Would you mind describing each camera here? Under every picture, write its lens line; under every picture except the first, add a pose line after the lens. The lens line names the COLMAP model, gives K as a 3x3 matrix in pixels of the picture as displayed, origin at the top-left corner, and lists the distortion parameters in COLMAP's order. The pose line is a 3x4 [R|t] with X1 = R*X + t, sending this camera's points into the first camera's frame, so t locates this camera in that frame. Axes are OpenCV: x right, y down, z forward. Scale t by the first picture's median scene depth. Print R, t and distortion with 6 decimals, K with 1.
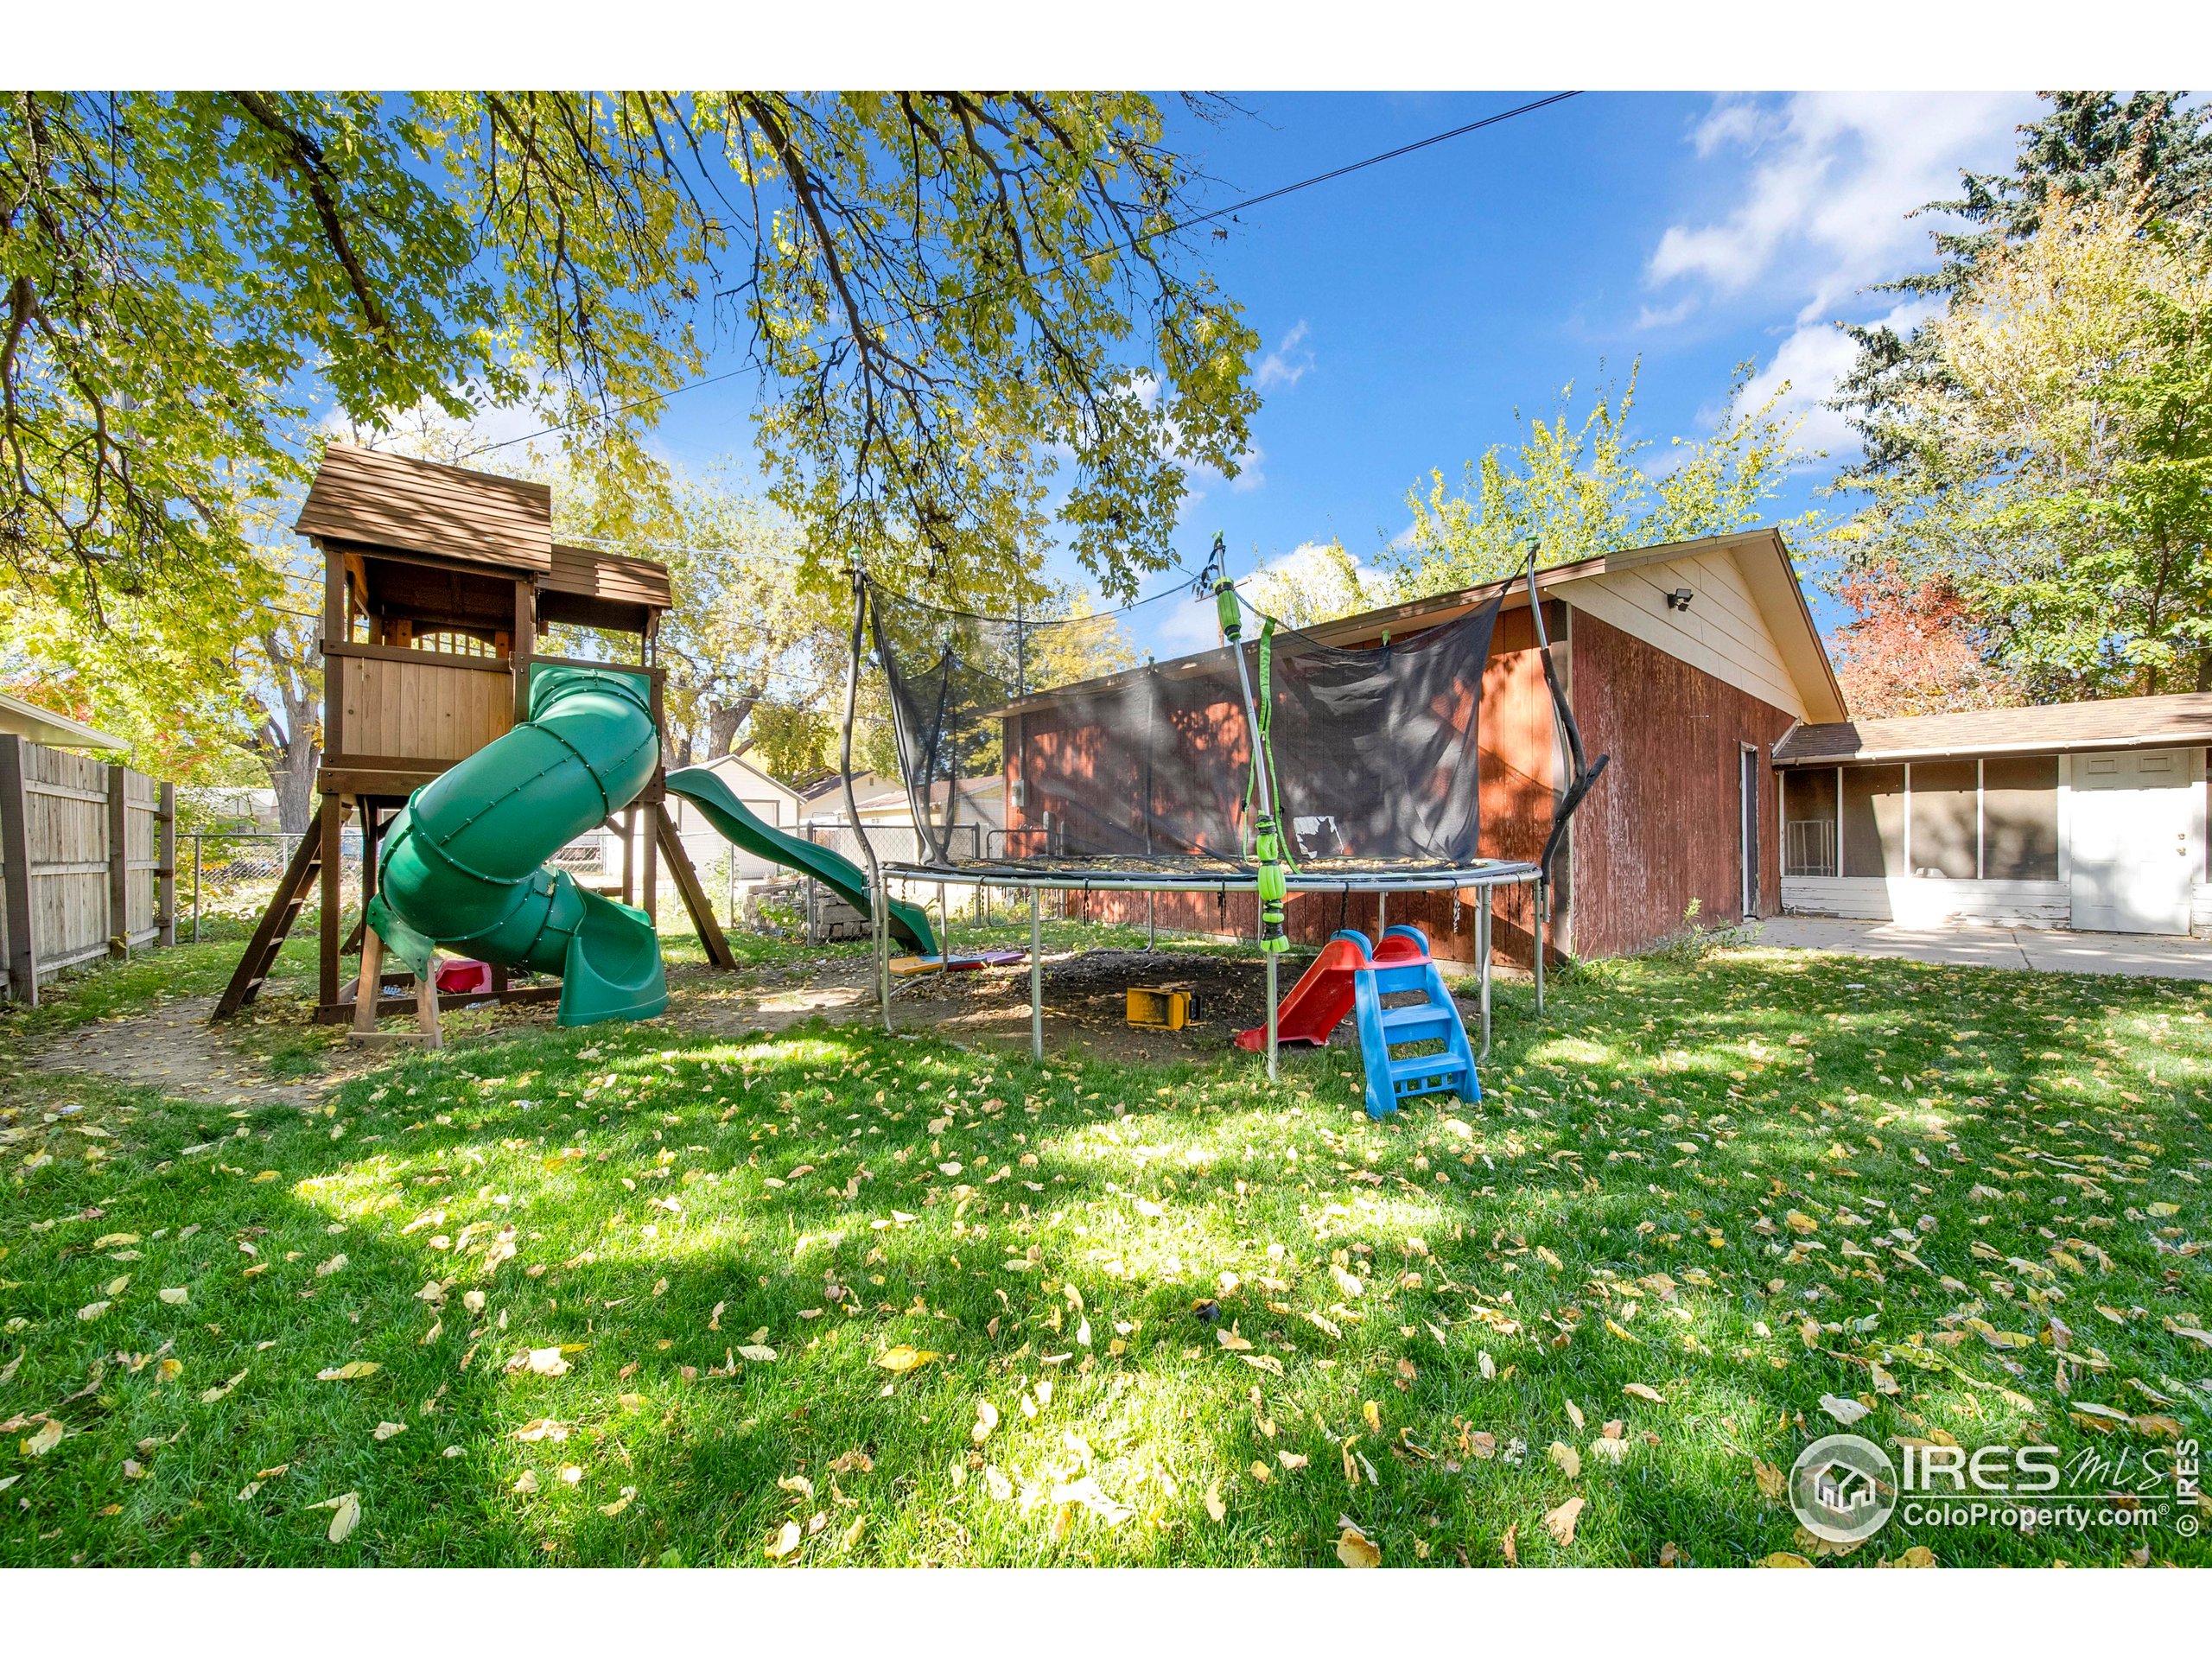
lens RADIAL K [[796.2, 0, 1105.9], [0, 796.2, 834.7], [0, 0, 1]] dist [0.004336, -0.000375]
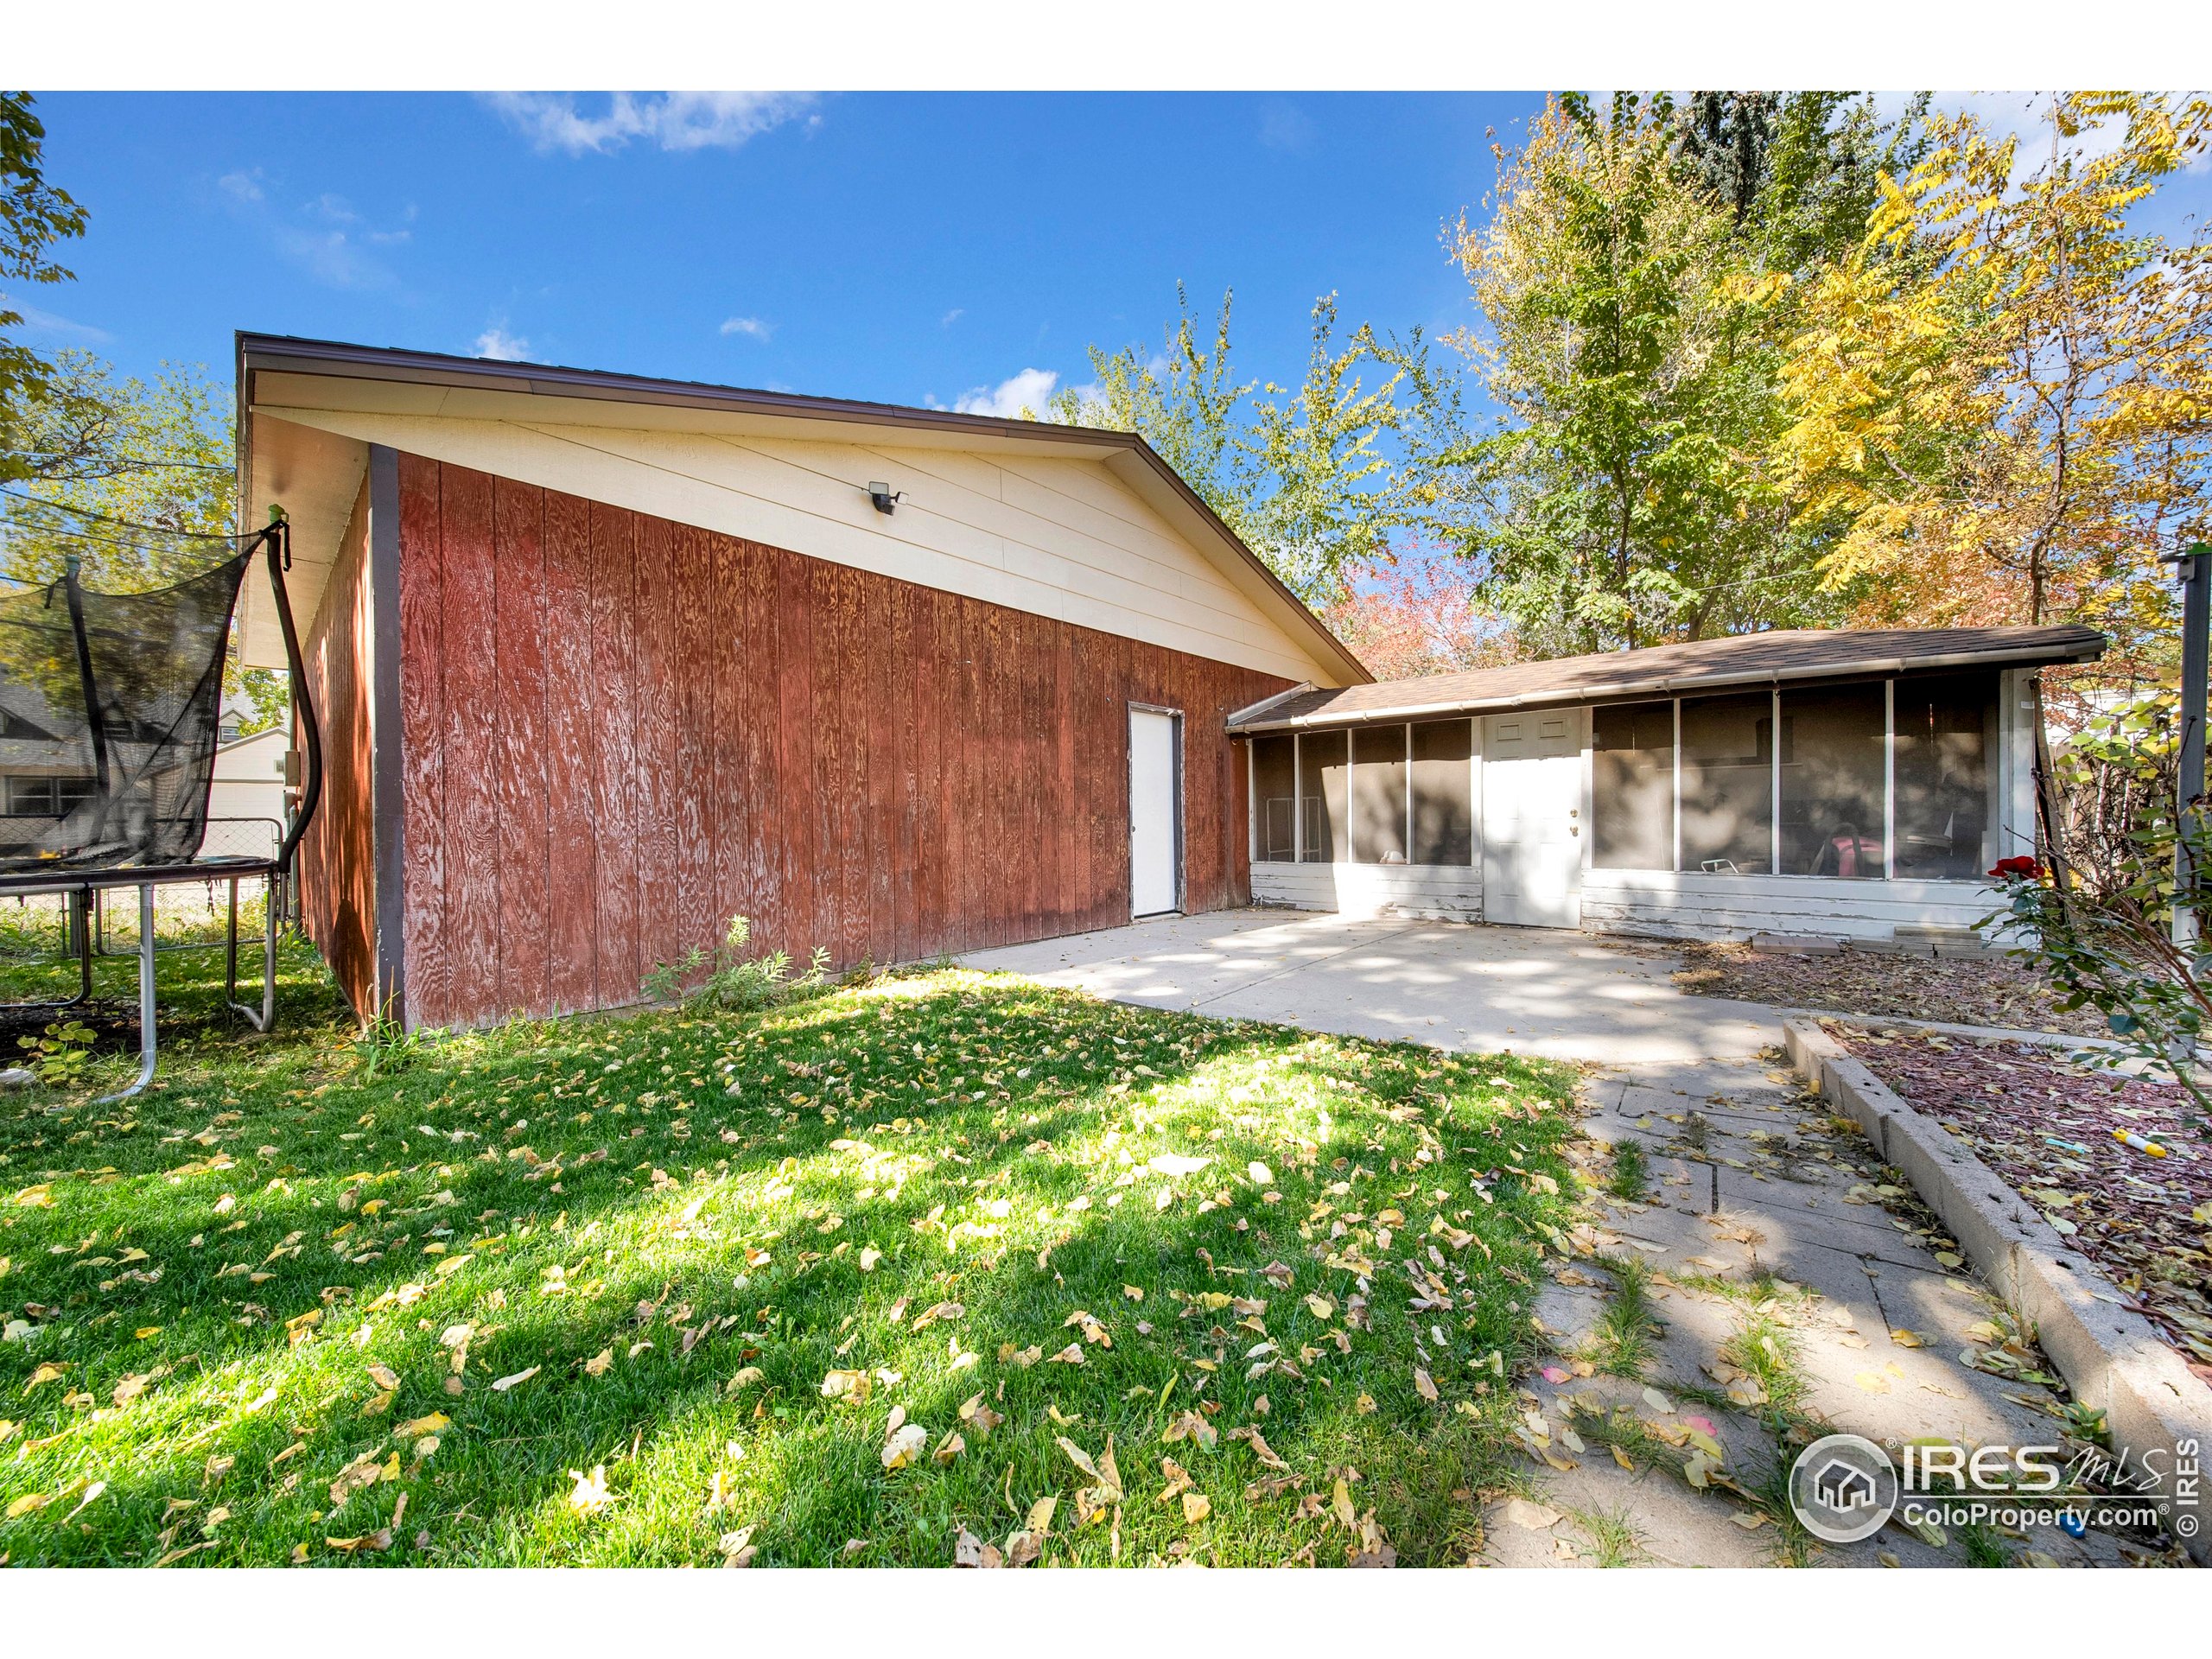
lens RADIAL K [[796.2, 0, 1105.3], [0, 796.2, 830.7], [0, 0, 1]] dist [0.004336, -0.000375]
pose [[0.993712, -0.009226, 0.111589, 0.757376], [0.007385, 0.999830, 0.016899, 0.002504], [-0.111726, -0.015969, 0.993611, 0.208785]]
